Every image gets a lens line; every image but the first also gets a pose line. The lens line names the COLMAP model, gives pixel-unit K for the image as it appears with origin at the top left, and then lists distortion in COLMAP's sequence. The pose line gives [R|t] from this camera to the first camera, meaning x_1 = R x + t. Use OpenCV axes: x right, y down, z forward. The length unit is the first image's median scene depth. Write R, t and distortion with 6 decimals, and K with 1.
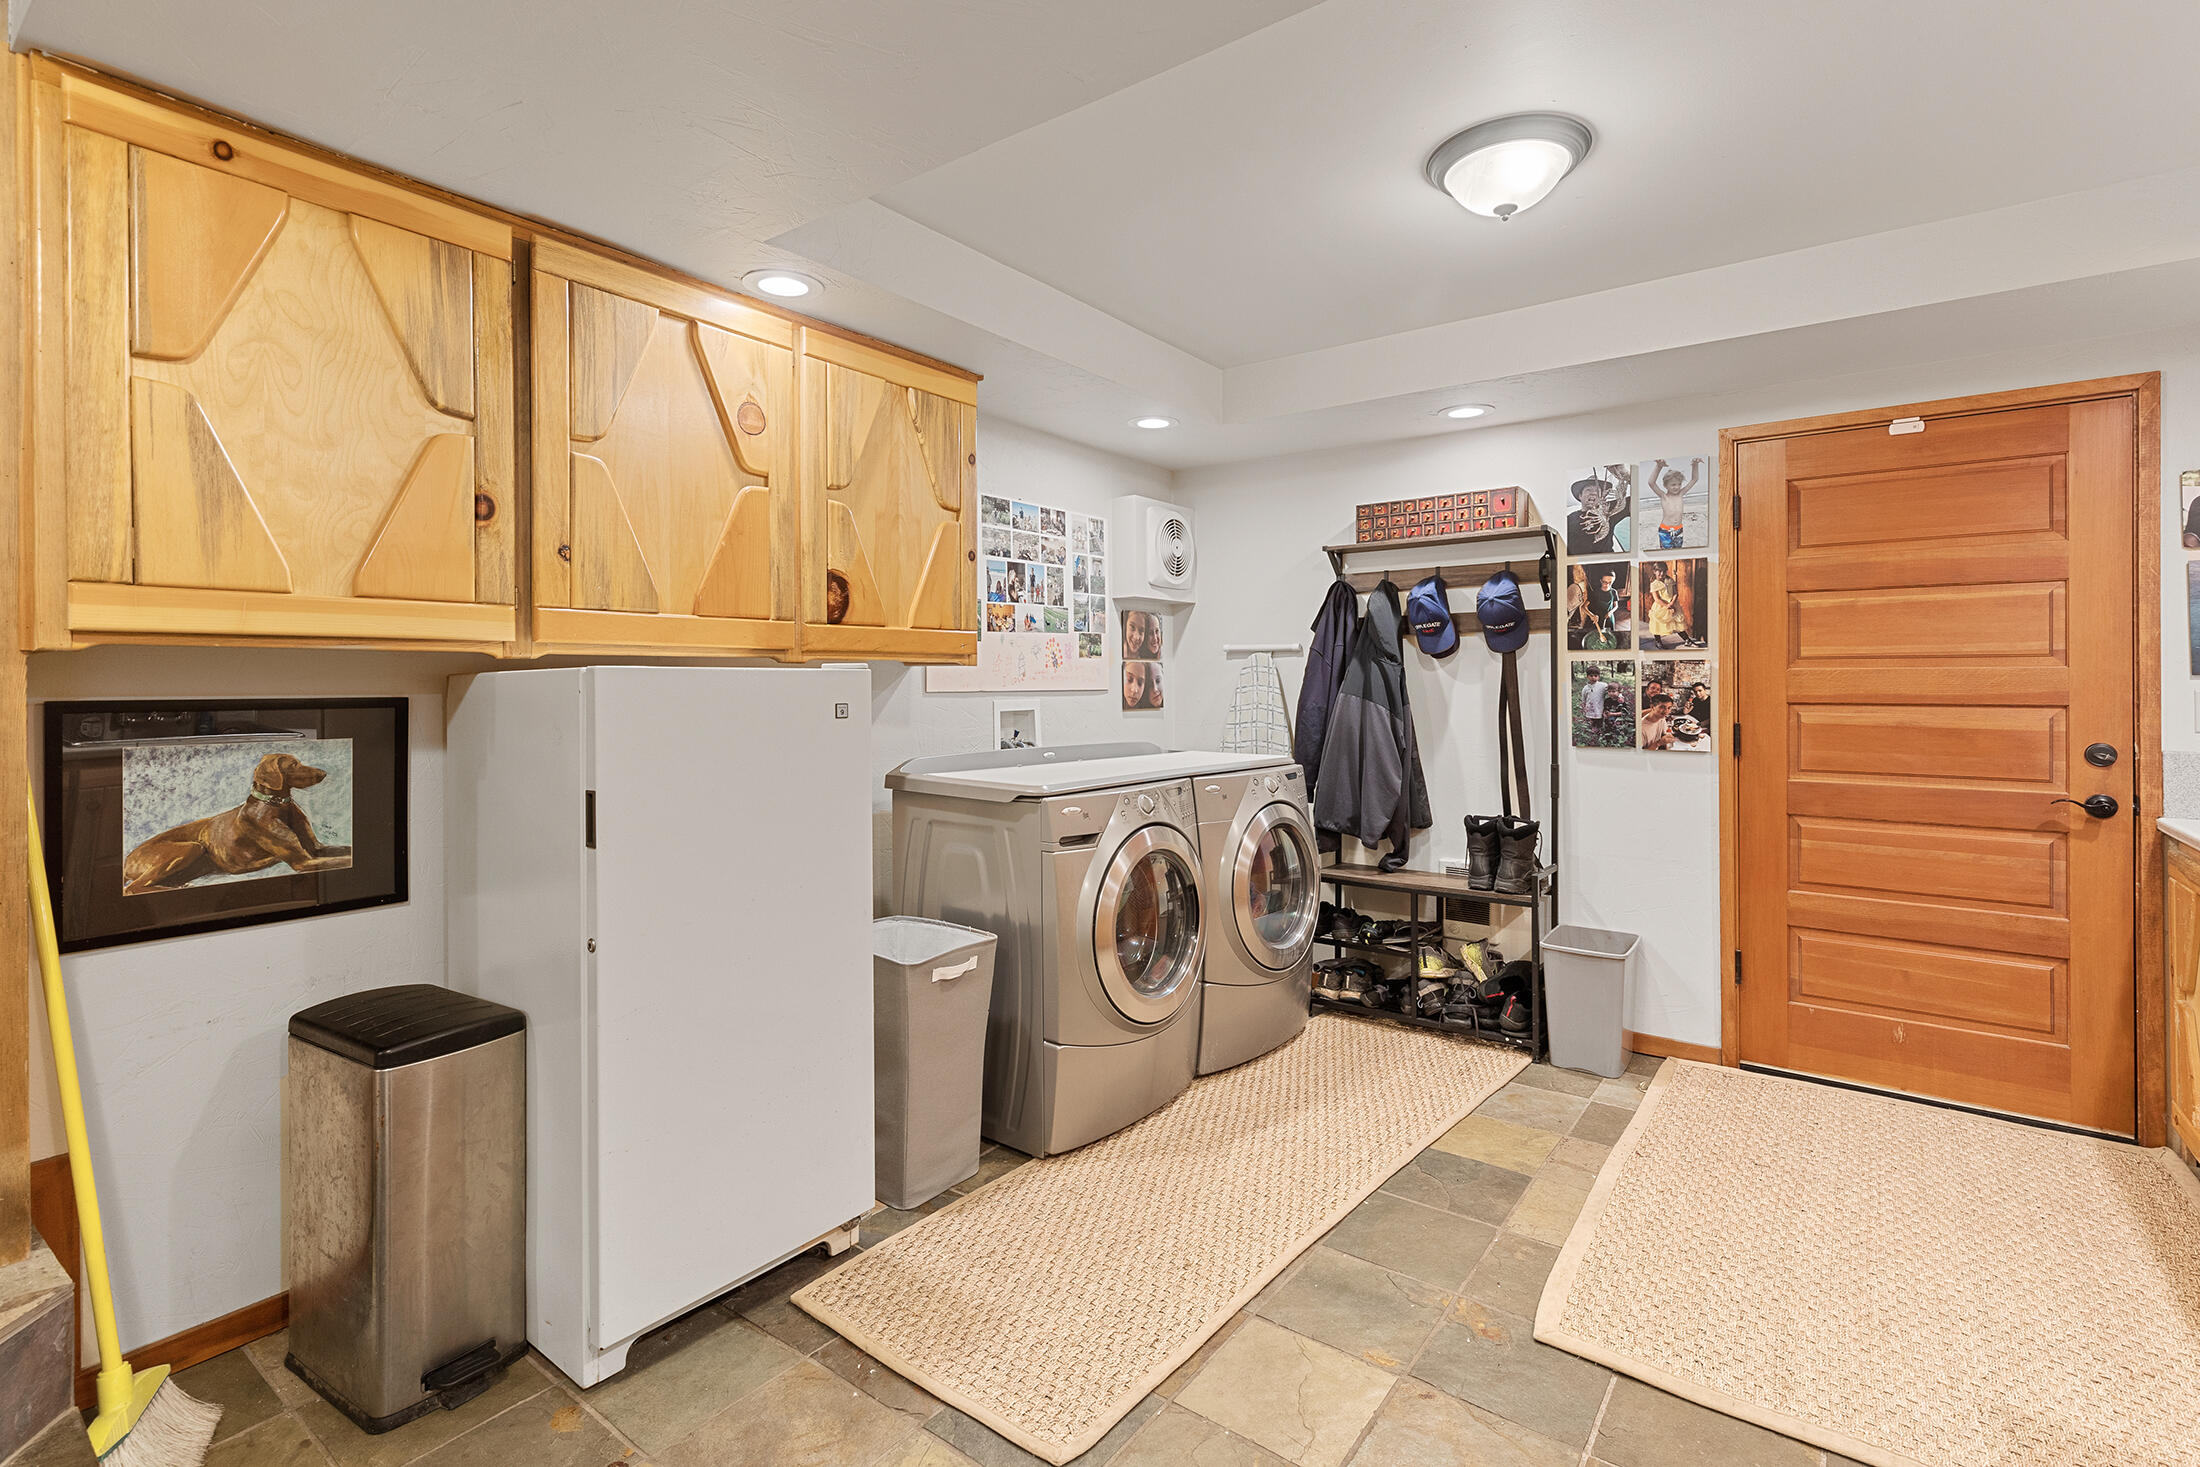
lens RADIAL K [[1011.6, 0, 1111.6], [0, 1011.6, 693.1], [0, 0, 1]] dist [0.001198, -0.000678]
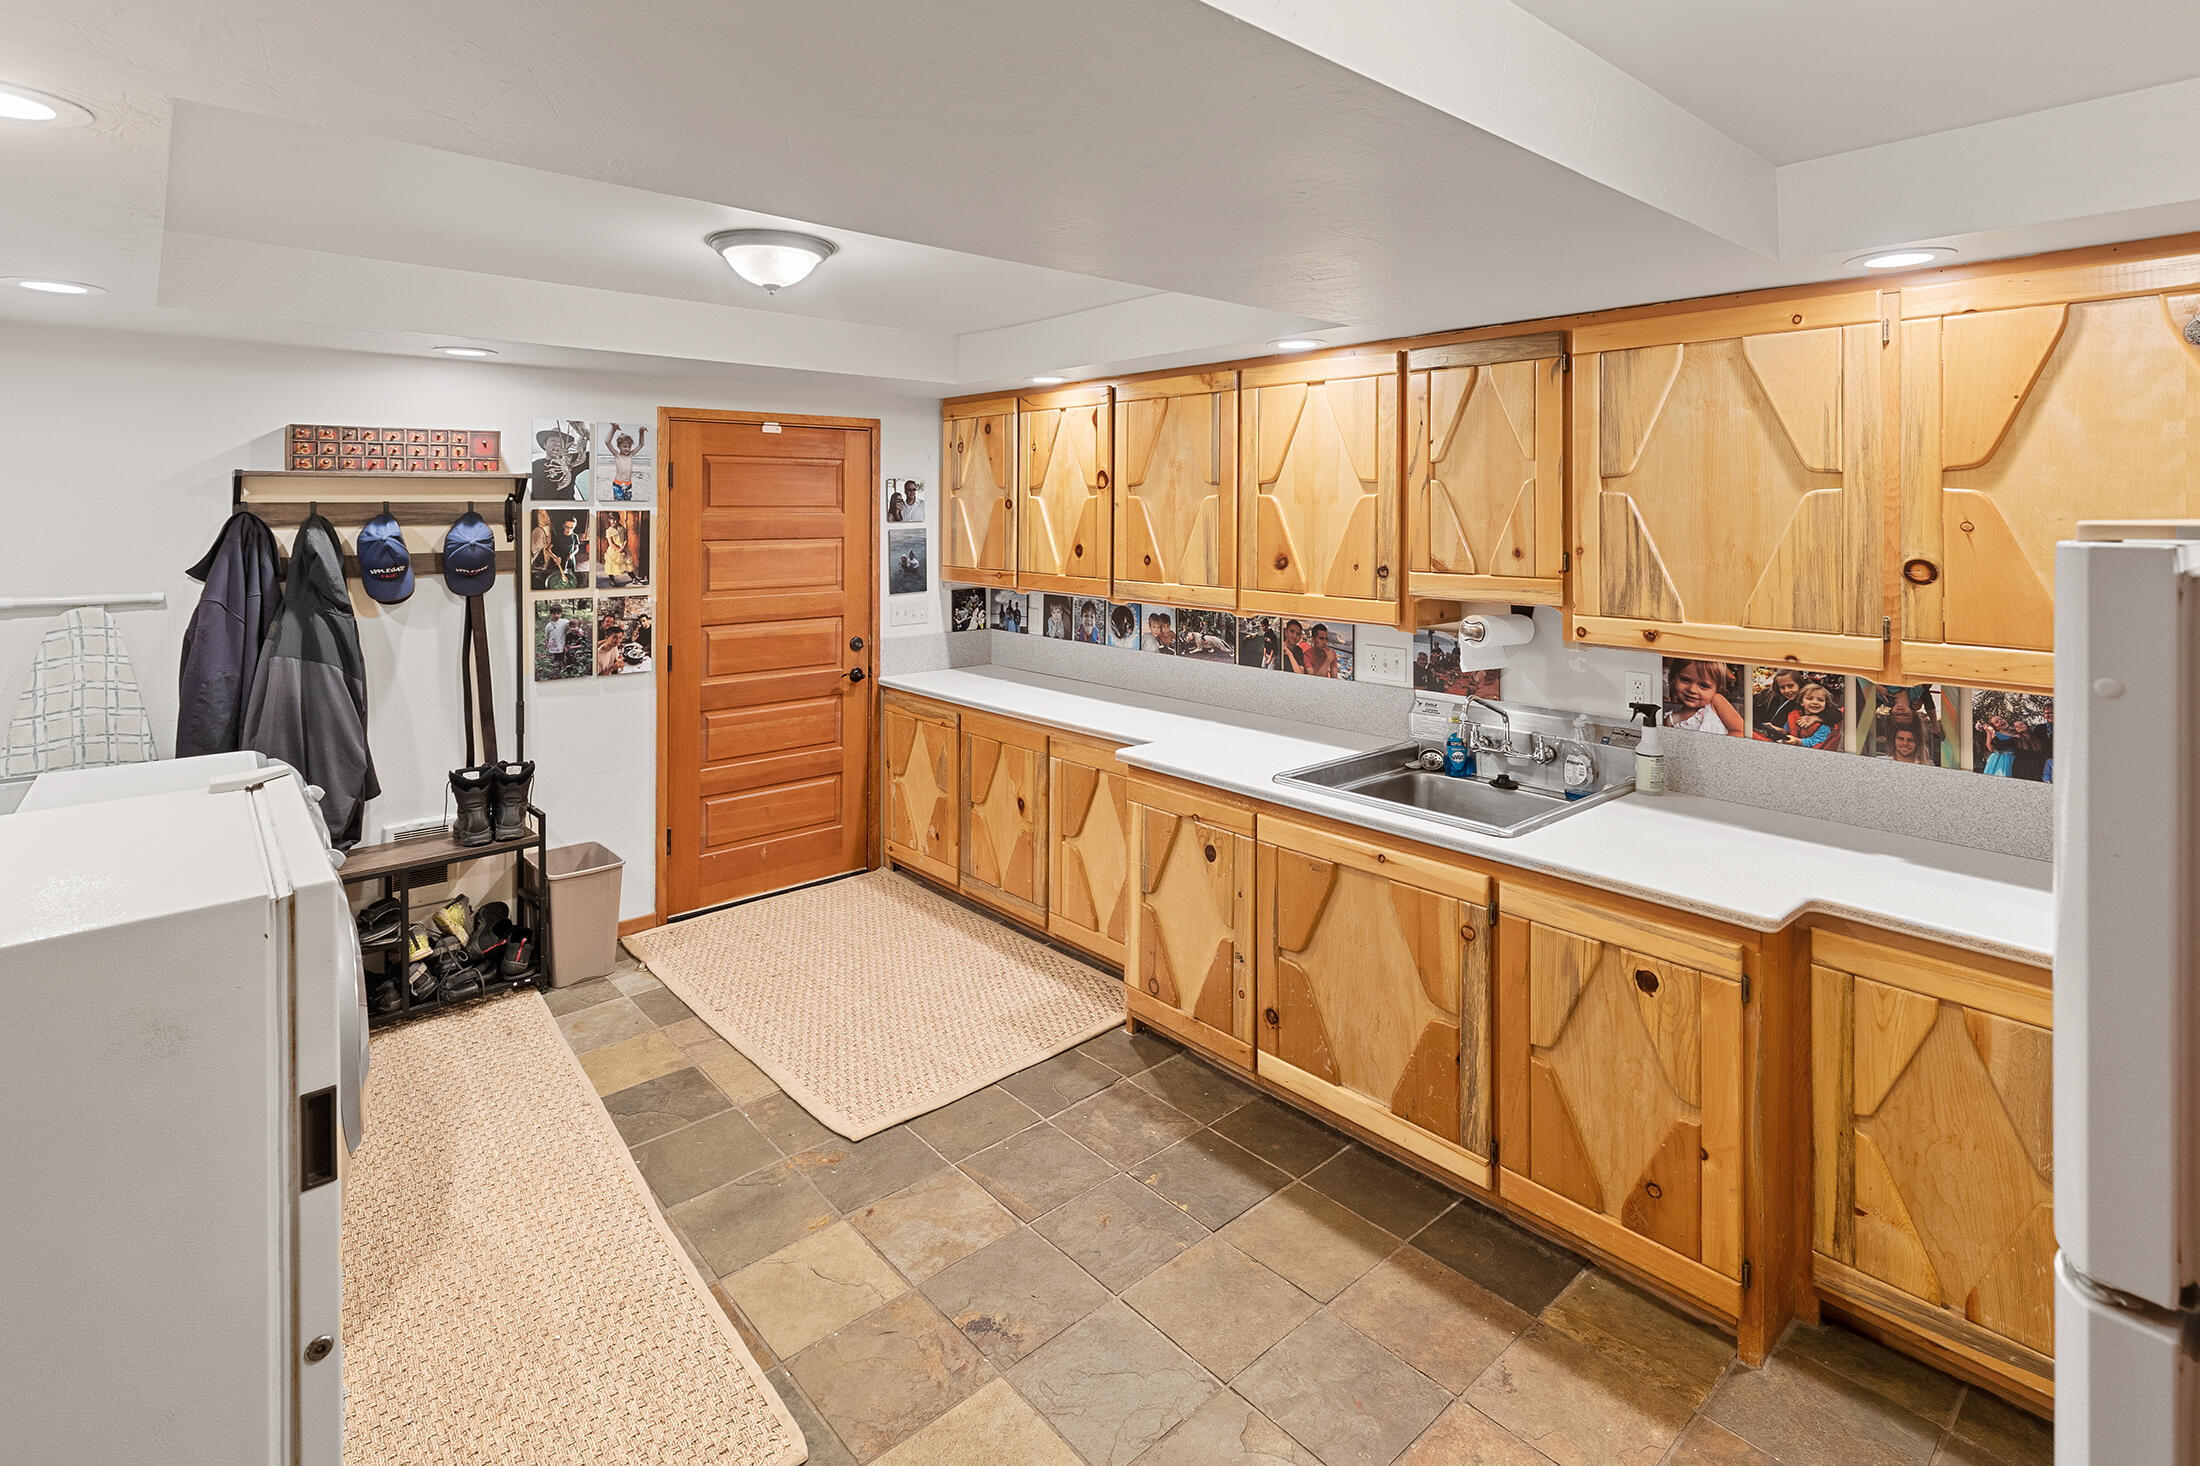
lens RADIAL K [[1066.8, 0, 1102.0], [0, 1066.8, 512.2], [0, 0, 1]] dist [-0.000648, -0.000266]
pose [[0.192911, -0.002377, 0.981213, -0.537994], [0.006509, 0.999978, 0.001142, -0.125663], [-0.981195, 0.006166, 0.192923, 0.218753]]
